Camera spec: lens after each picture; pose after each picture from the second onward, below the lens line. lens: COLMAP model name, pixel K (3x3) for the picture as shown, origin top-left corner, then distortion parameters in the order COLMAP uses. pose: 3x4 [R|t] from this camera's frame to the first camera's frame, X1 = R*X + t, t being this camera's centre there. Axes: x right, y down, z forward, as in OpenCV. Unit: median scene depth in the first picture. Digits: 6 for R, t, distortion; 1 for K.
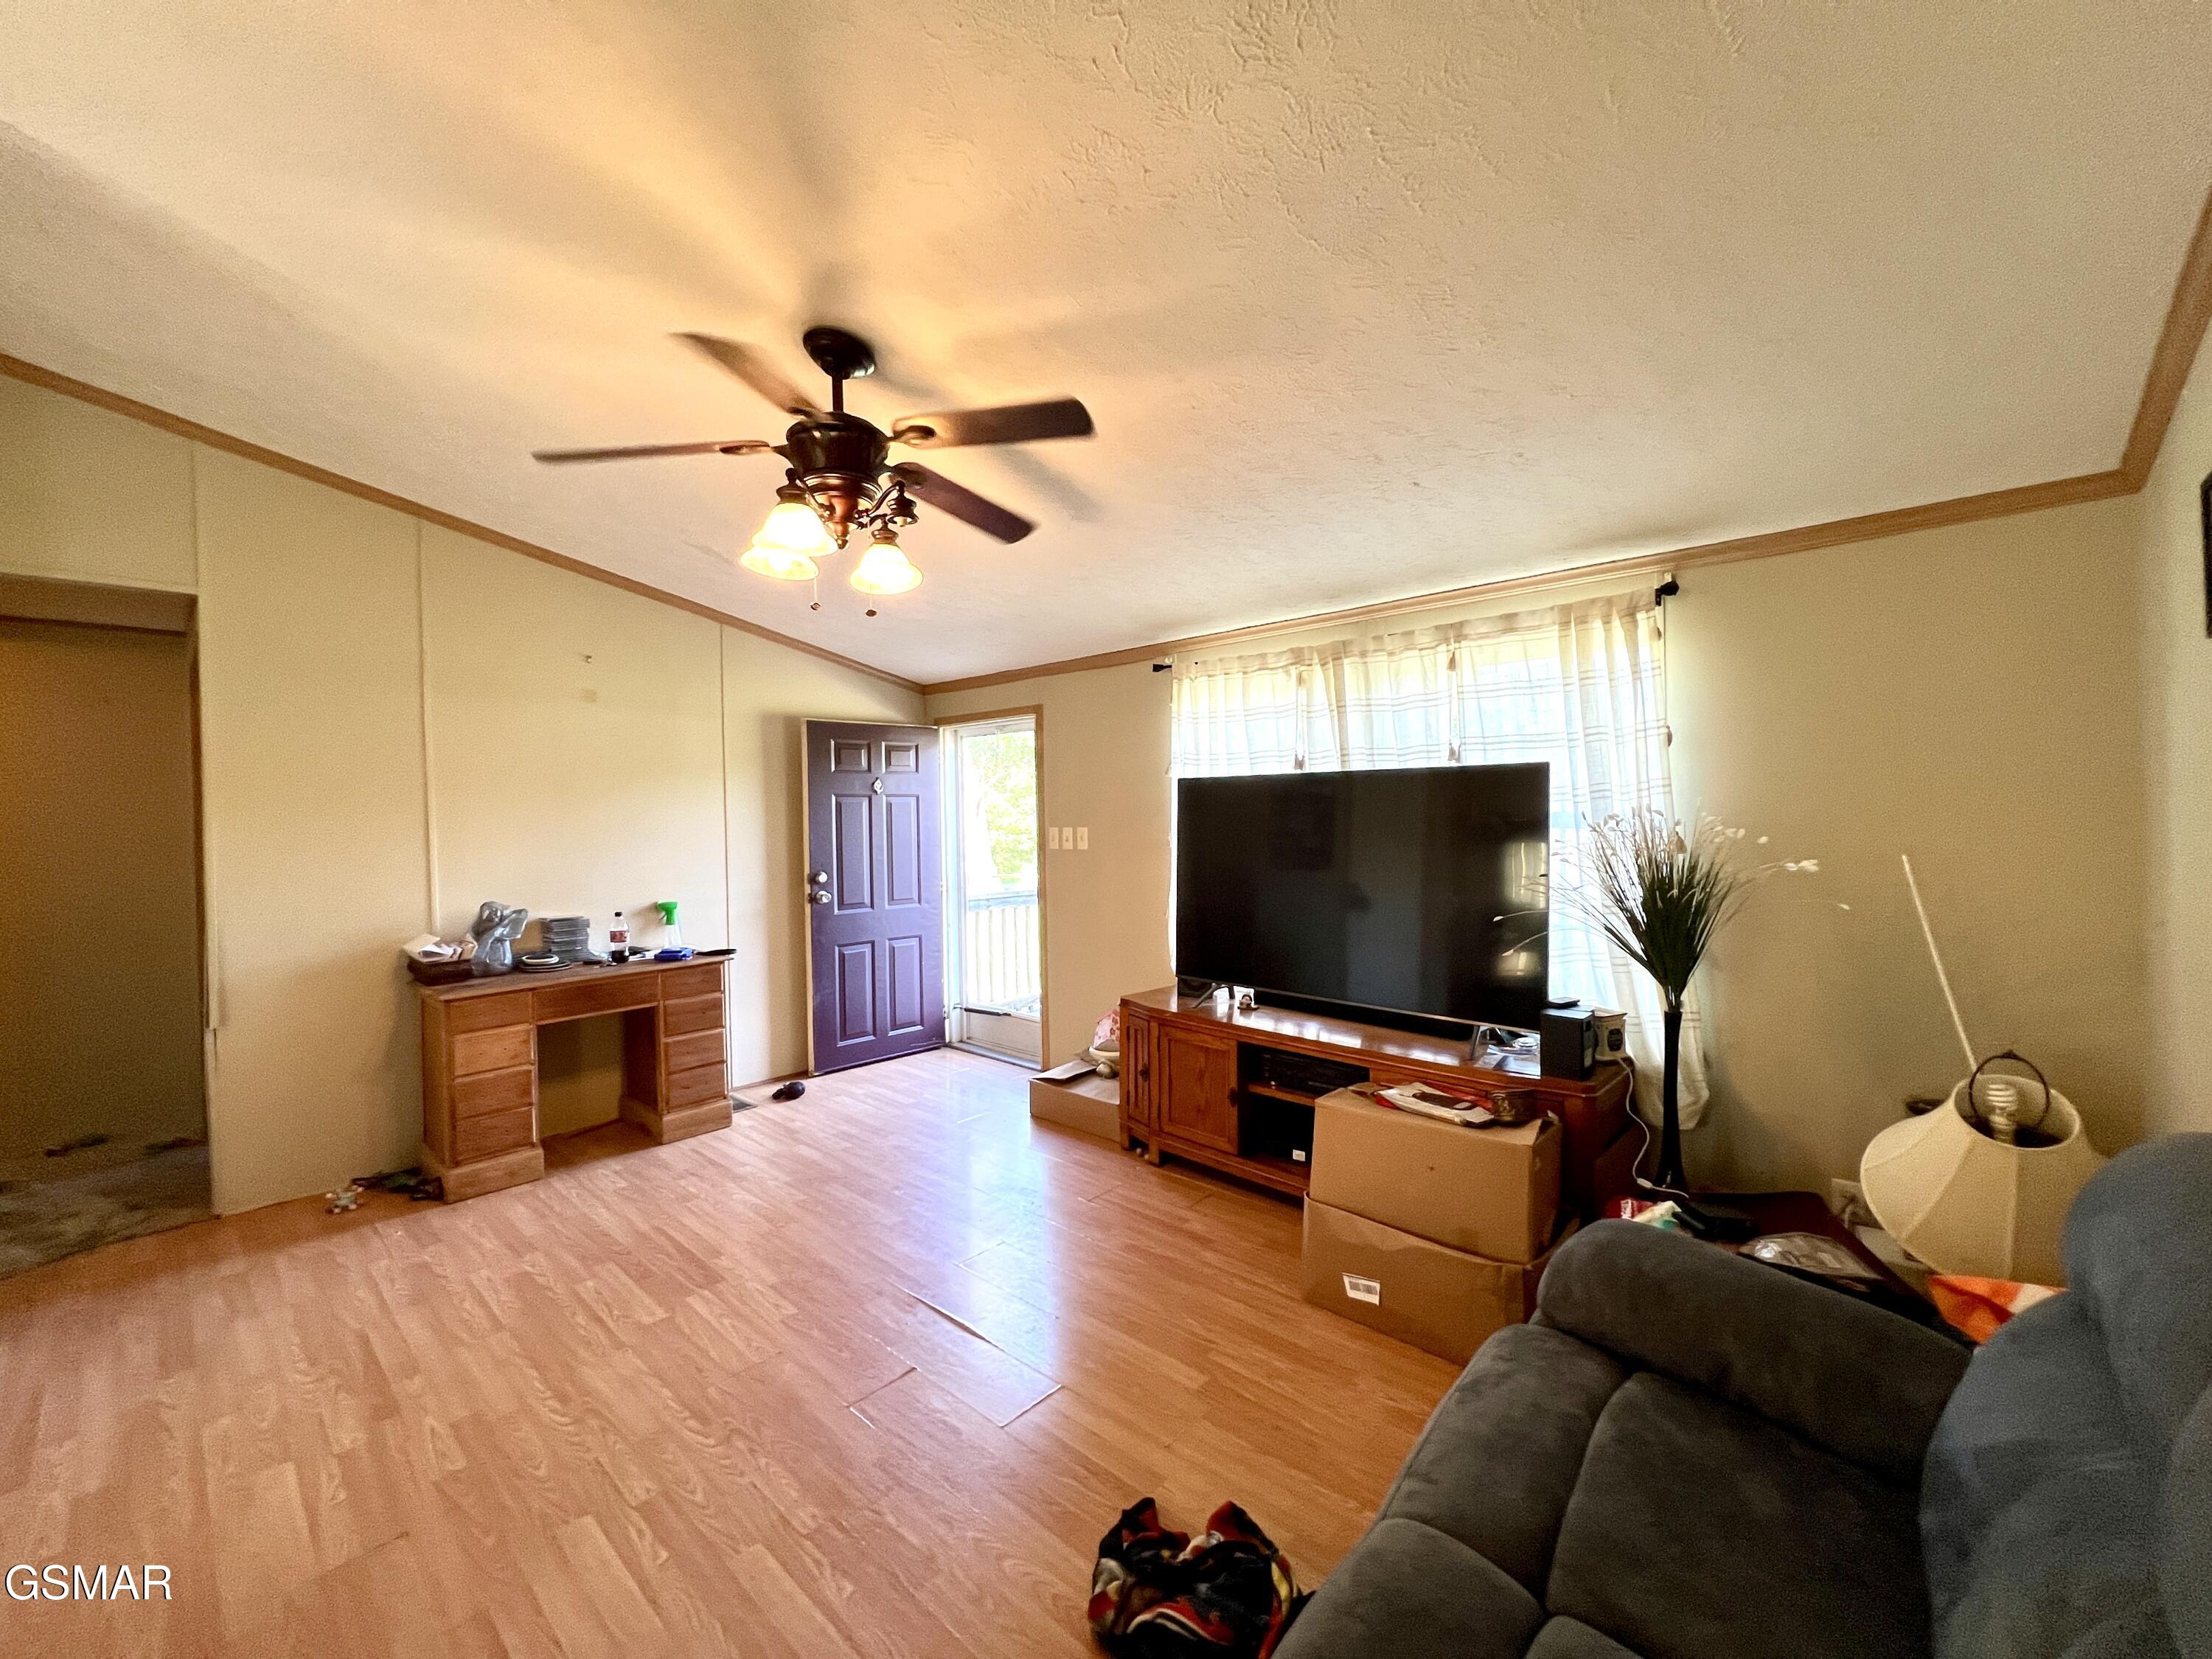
lens RADIAL K [[886.7, 0, 1100.4], [0, 886.7, 821.5], [0, 0, 1]] dist [-0.000765, 0.000346]
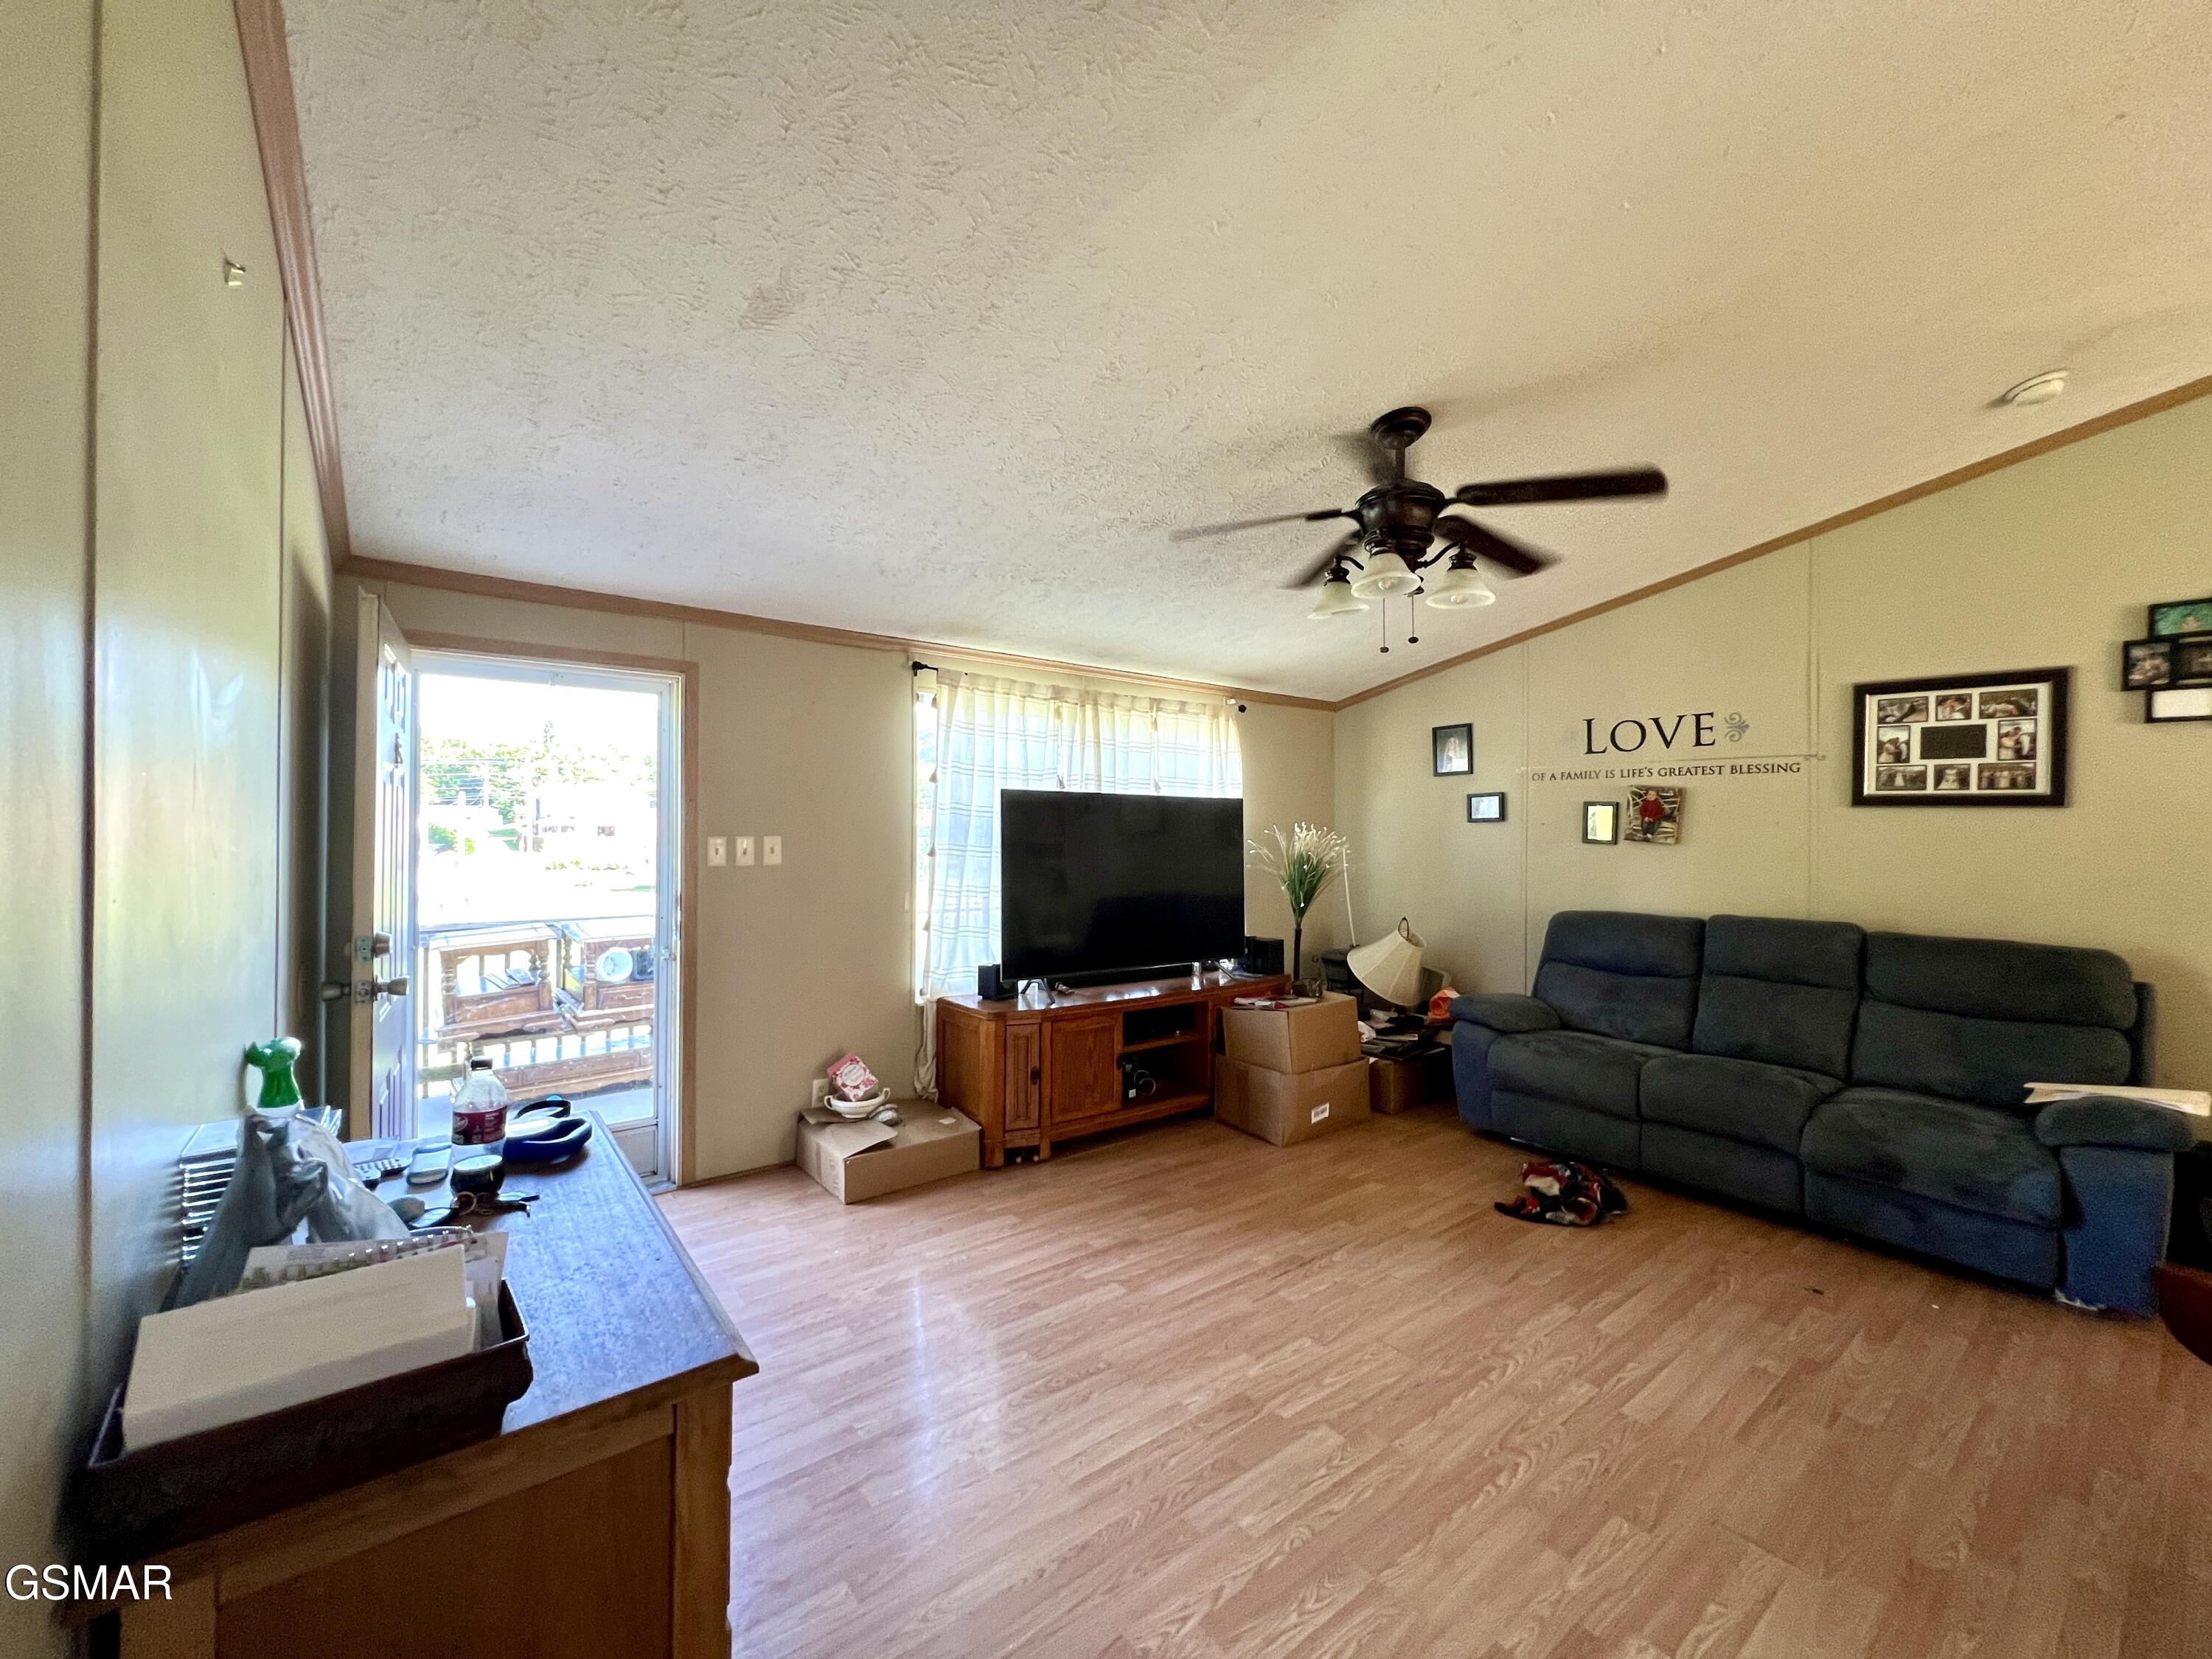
lens RADIAL K [[886.7, 0, 1100.4], [0, 886.7, 821.5], [0, 0, 1]] dist [-0.000765, 0.000346]
pose [[0.162757, 0.021590, 0.986430, -1.090073], [-0.003399, 0.999767, -0.021322, 0.013245], [-0.986660, 0.000118, 0.162792, 0.868562]]
